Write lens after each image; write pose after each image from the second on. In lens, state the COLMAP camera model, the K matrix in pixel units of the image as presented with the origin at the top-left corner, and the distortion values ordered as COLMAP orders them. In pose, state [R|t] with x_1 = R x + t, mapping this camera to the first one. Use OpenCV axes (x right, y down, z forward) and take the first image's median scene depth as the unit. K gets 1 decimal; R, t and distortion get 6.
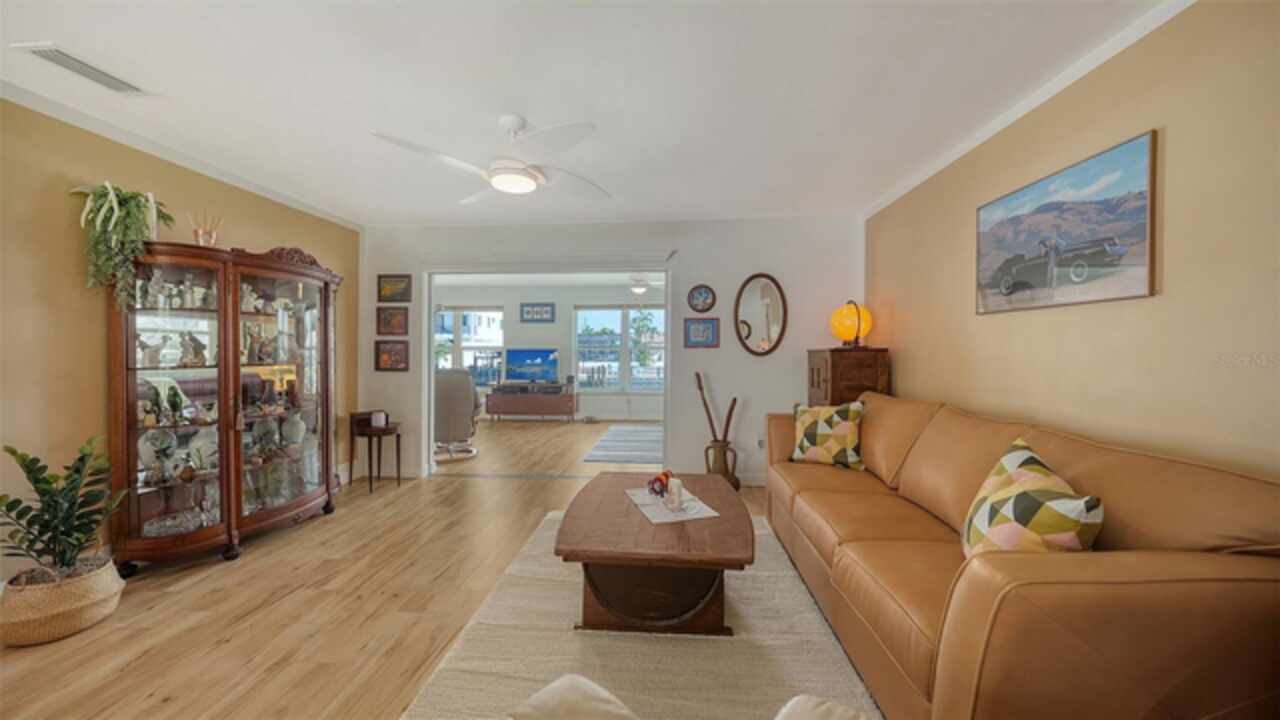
lens RADIAL K [[444.4, 0, 640.4], [0, 444.4, 353.5], [0, 0, 1]] dist [-0.029689, 0.007177]
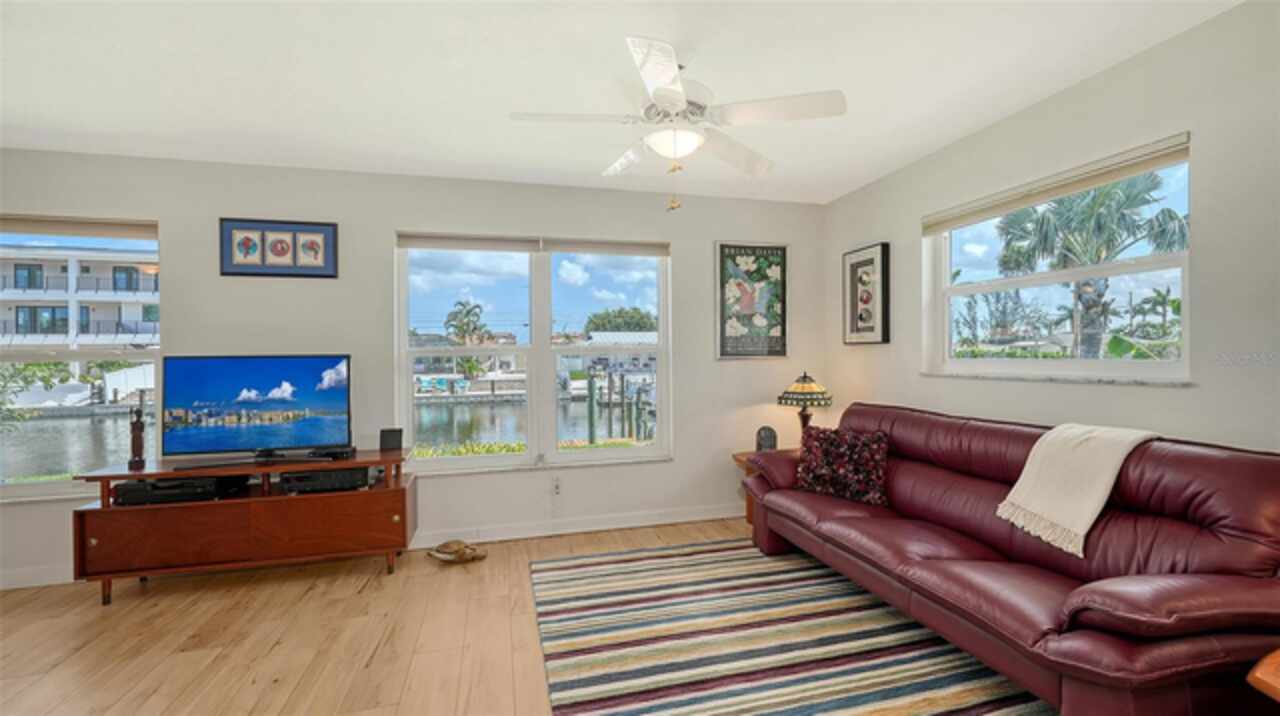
lens RADIAL K [[537.5, 0, 640.0], [0, 537.5, 358.0], [0, 0, 1]] dist [-0.000434, 0.000049]
pose [[0.943837, -0.015078, 0.330068, -0.108968], [0.016316, 0.999866, -0.000982, -0.002921], [-0.330009, 0.006312, 0.943957, 0.521114]]
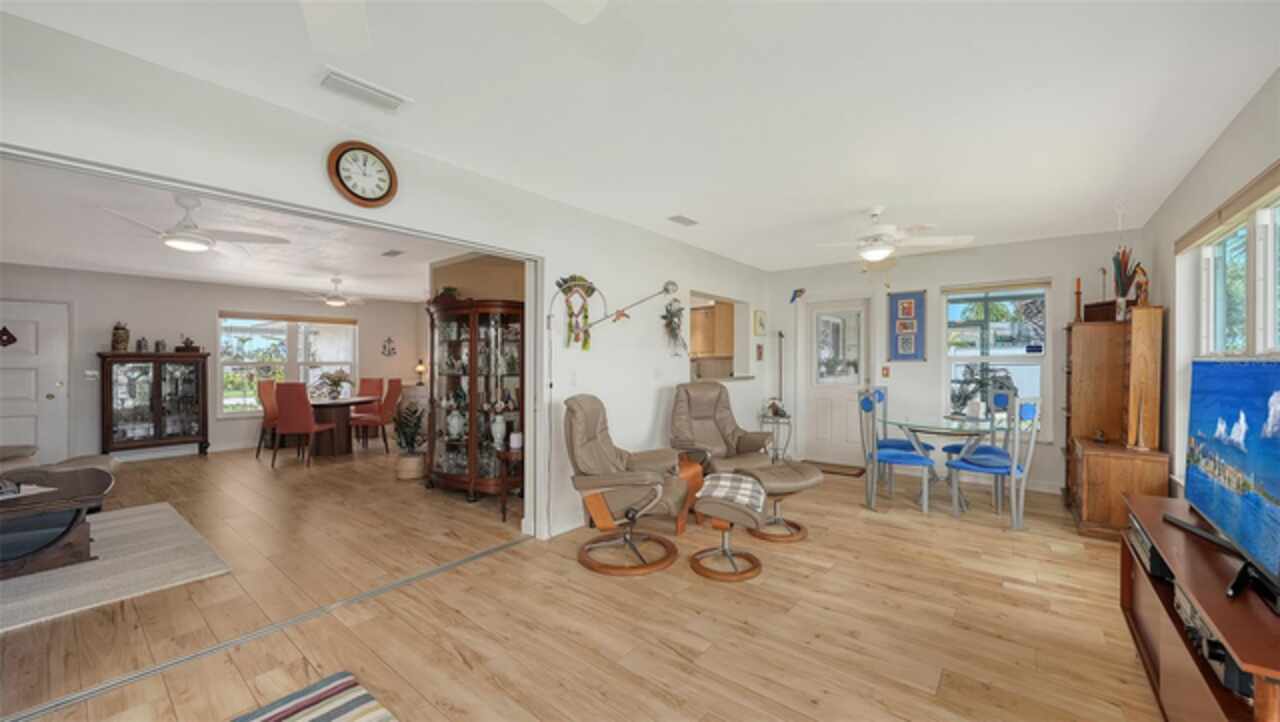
lens RADIAL K [[473.4, 0, 654.6], [0, 473.4, 362.4], [0, 0, 1]] dist [-0.013420, 0.000064]
pose [[-0.556193, 0.000061, -0.831053, 0.029601], [-0.002732, 0.999994, 0.001902, -0.007800], [0.831049, 0.003328, -0.556189, 0.882425]]
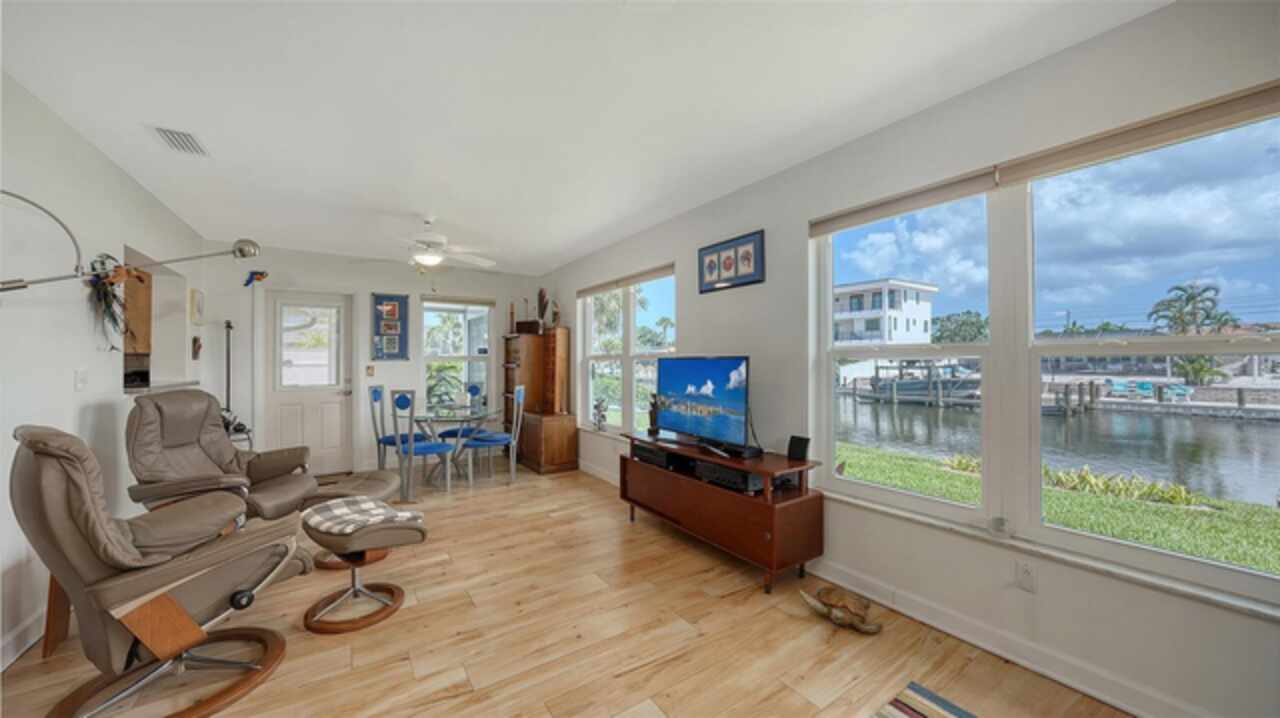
lens RADIAL K [[449.7, 0, 640.0], [0, 449.7, 359.0], [0, 0, 1]] dist [-0.011494, 0.000337]
pose [[0.624719, -0.007955, -0.780809, 0.028186], [0.002526, 0.999963, -0.008167, -0.004912], [0.780846, 0.003130, 0.624716, 0.692643]]
